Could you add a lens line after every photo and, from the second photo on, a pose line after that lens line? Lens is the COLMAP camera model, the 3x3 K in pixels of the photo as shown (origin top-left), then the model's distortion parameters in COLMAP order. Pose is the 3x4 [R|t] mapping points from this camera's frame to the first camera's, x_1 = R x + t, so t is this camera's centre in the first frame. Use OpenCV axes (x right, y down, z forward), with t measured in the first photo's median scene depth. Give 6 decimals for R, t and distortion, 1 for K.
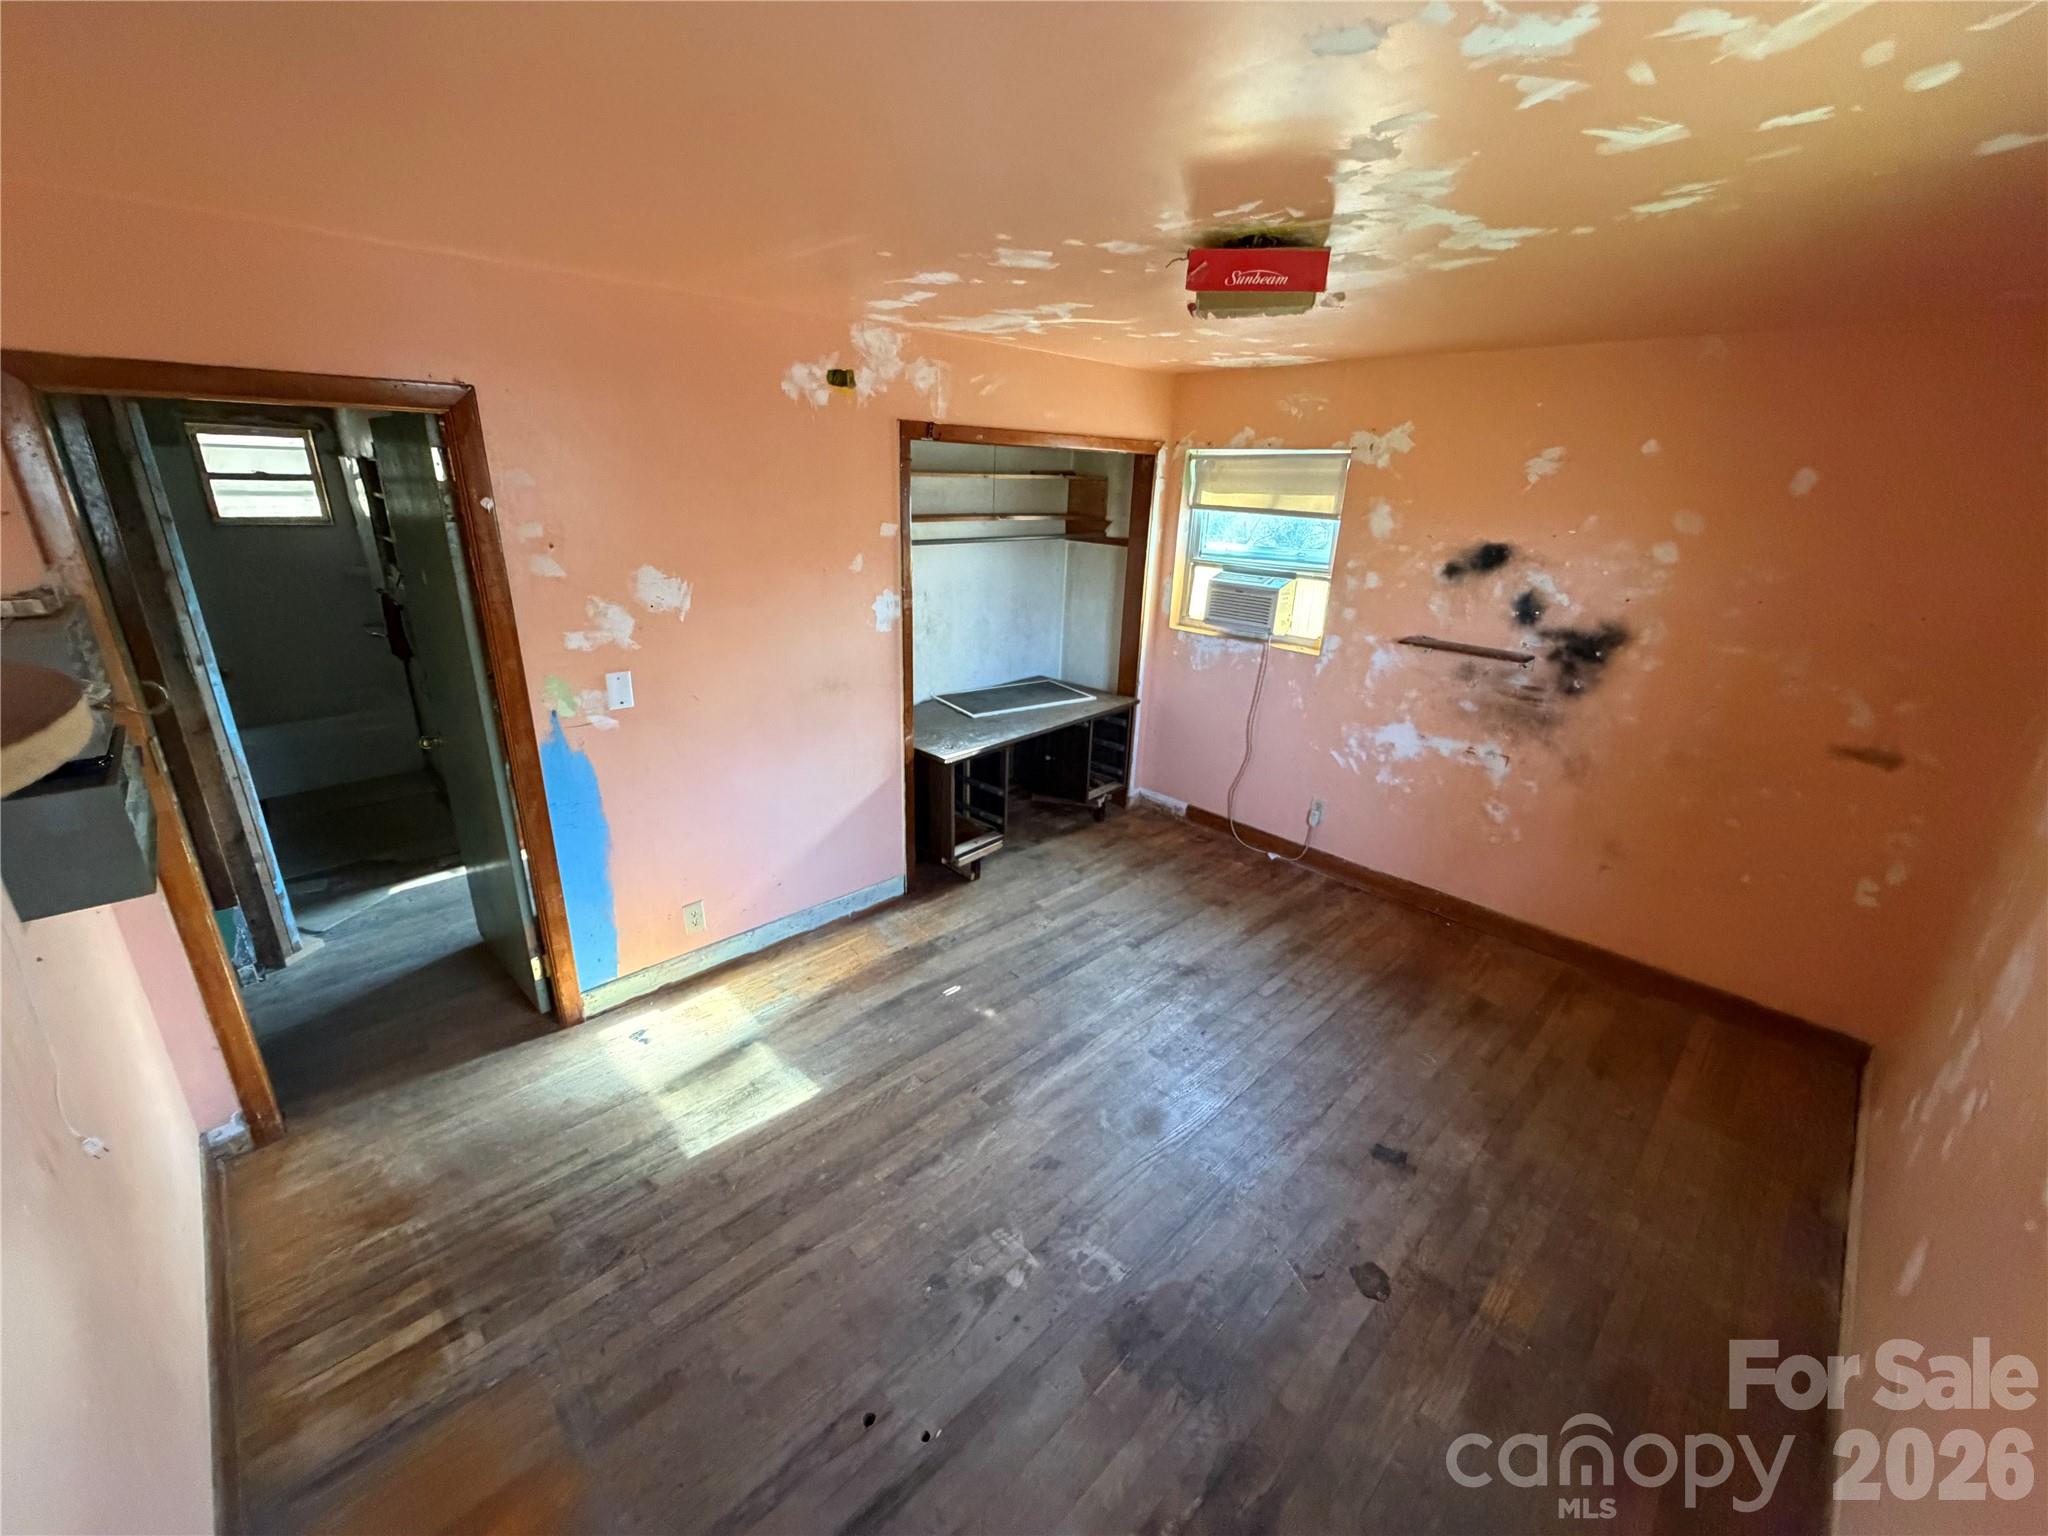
lens RADIAL K [[817.2, 0, 1028.3], [0, 817.2, 766.4], [0, 0, 1]] dist [0.001503, 0.000453]
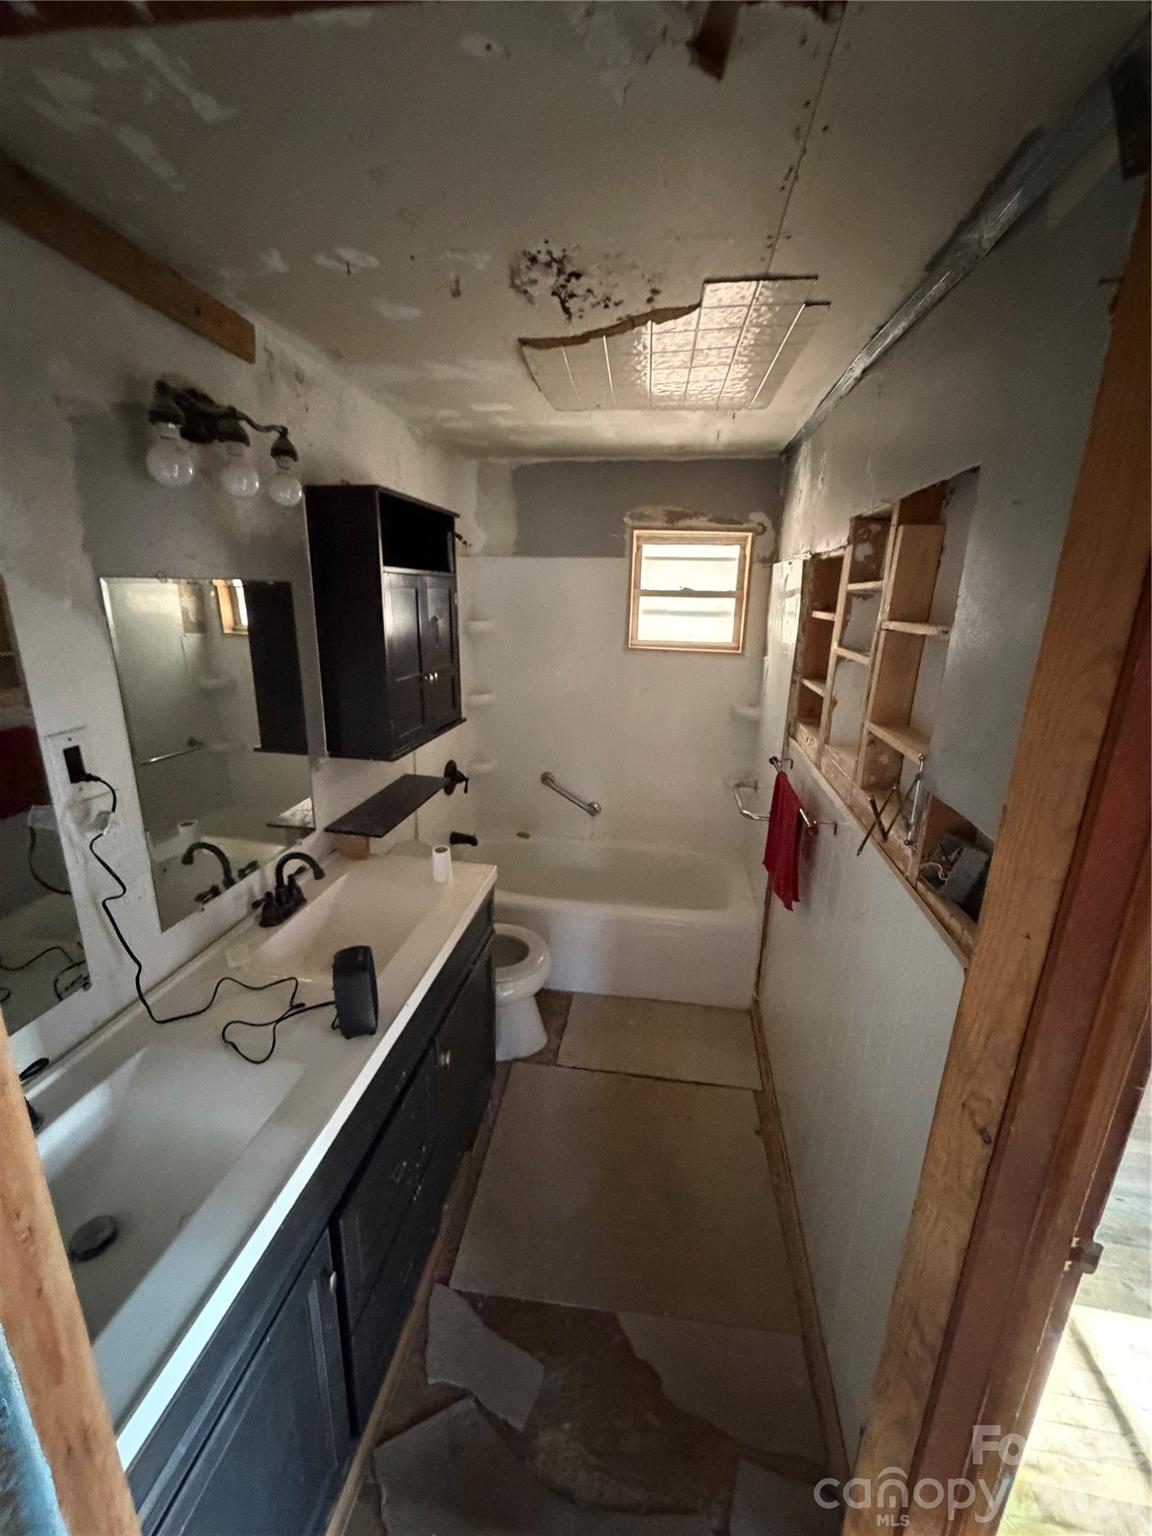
lens RADIAL K [[612.9, 0, 575.5], [0, 612.9, 771.0], [0, 0, 1]] dist [0.001503, 0.000453]
pose [[0.608846, 0.200043, -0.767652, -0.487196], [-0.264334, 0.963541, 0.041439, -0.174970], [0.747953, 0.177686, 0.639526, 0.544372]]
